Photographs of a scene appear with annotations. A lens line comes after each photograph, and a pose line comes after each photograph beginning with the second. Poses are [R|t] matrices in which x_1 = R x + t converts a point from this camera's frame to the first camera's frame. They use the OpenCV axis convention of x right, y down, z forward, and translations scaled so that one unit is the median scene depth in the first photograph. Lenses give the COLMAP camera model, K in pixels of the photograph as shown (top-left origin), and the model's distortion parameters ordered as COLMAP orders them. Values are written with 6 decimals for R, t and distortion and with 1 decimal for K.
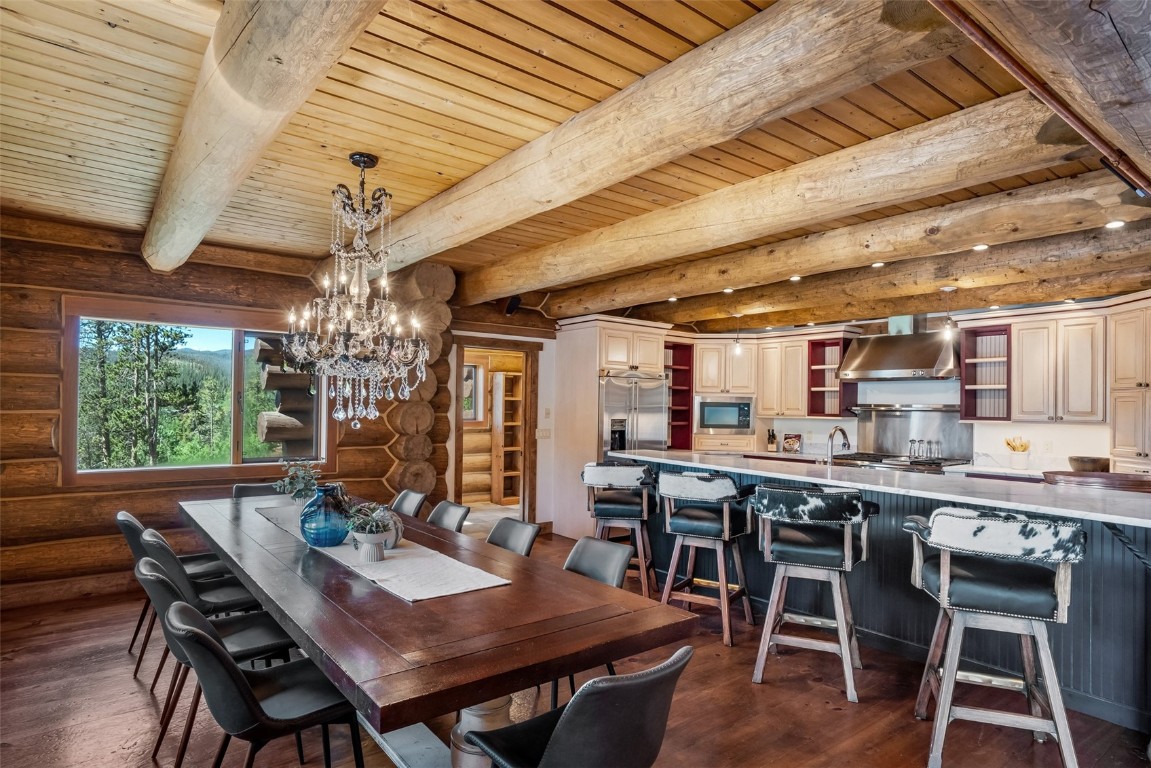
lens RADIAL K [[646.6, 0, 577.4], [0, 646.6, 408.5], [0, 0, 1]] dist [-0.002731, -0.000011]
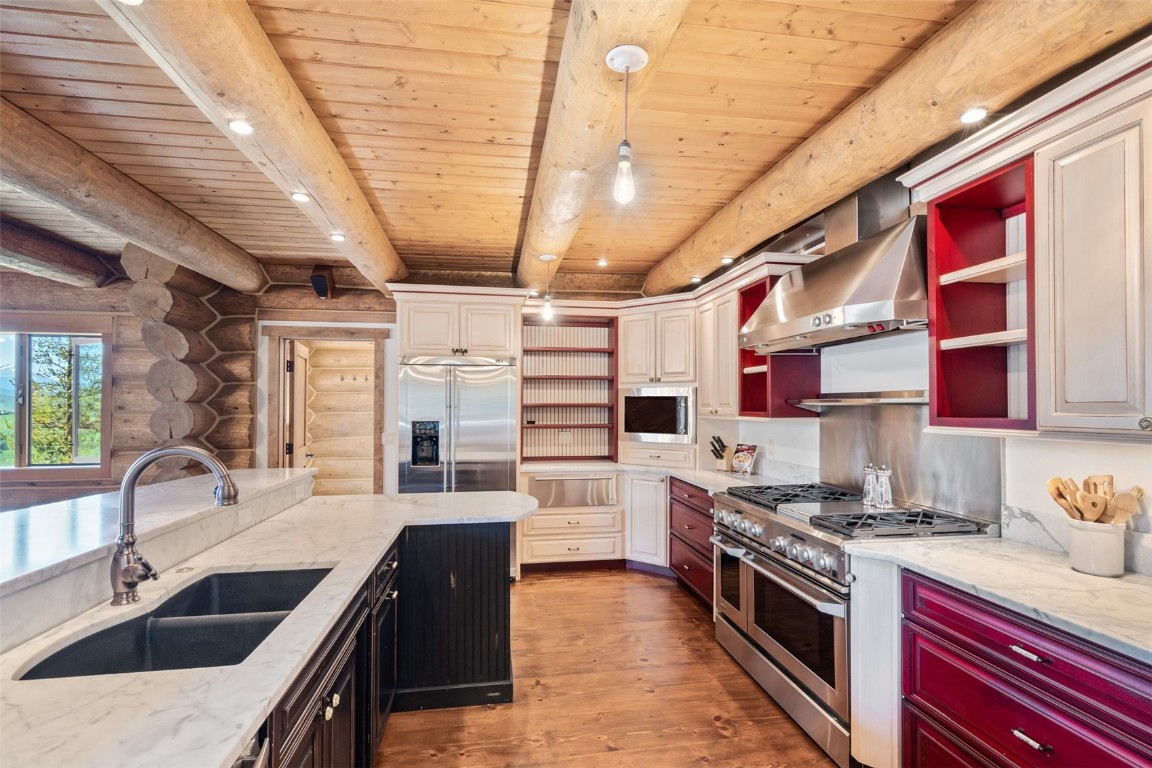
lens RADIAL K [[538.6, 0, 573.3], [0, 538.6, 400.1], [0, 0, 1]] dist [0.002245, 0.000309]
pose [[0.874554, -0.017189, -0.484623, 0.586724], [0.010058, 0.999800, -0.017311, 0.005438], [0.484823, 0.010265, 0.874552, 0.619632]]
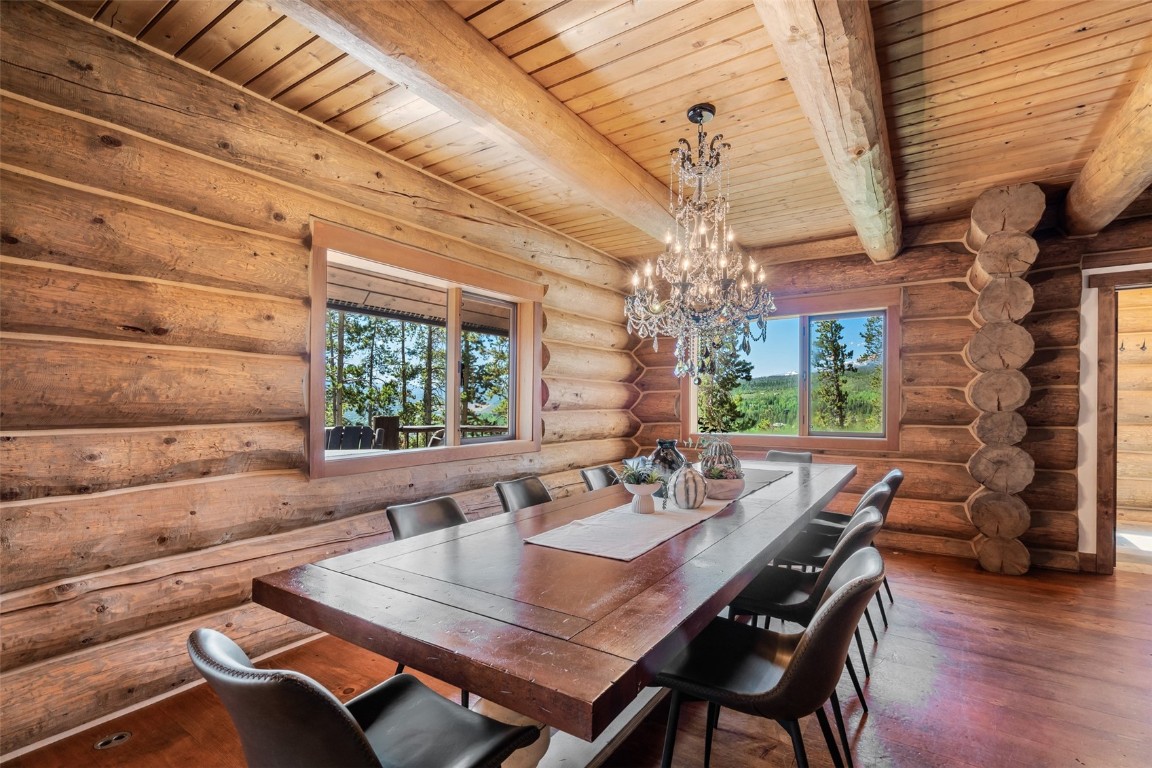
lens RADIAL K [[522.0, 0, 565.6], [0, 522.0, 404.1], [0, 0, 1]] dist [-0.000675, -0.000116]
pose [[0.311859, -0.010648, -0.950069, 0.190634], [0.003211, 0.999943, -0.010153, 0.035874], [0.950123, 0.000116, 0.311875, 0.298283]]
